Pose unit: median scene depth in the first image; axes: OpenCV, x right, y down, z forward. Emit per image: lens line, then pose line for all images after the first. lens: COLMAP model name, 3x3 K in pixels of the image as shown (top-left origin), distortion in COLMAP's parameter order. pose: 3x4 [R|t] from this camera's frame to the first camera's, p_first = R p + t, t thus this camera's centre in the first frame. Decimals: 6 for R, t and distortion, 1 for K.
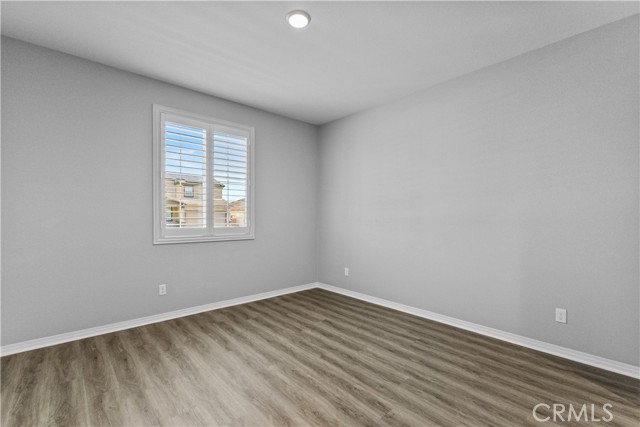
lens RADIAL K [[284.1, 0, 320.2], [0, 284.1, 213.5], [0, 0, 1]] dist [0.009983, -0.002641]
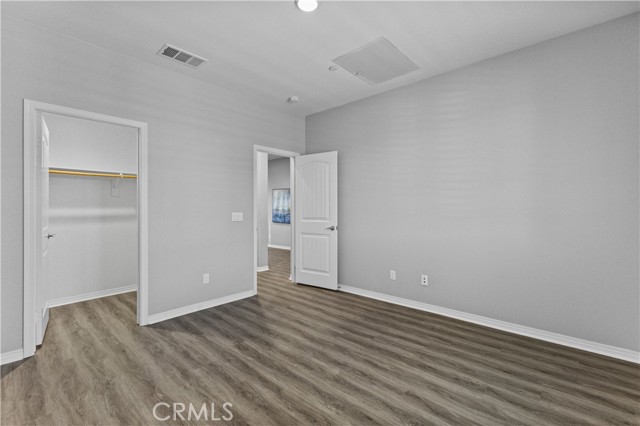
lens RADIAL K [[284.1, 0, 320.6], [0, 284.1, 210.9], [0, 0, 1]] dist [0.009983, -0.002641]
pose [[-0.994266, -0.000244, -0.106934, -0.020910], [0.000125, 0.999994, -0.003442, 0.021049], [0.106934, -0.003436, -0.994260, 1.980706]]
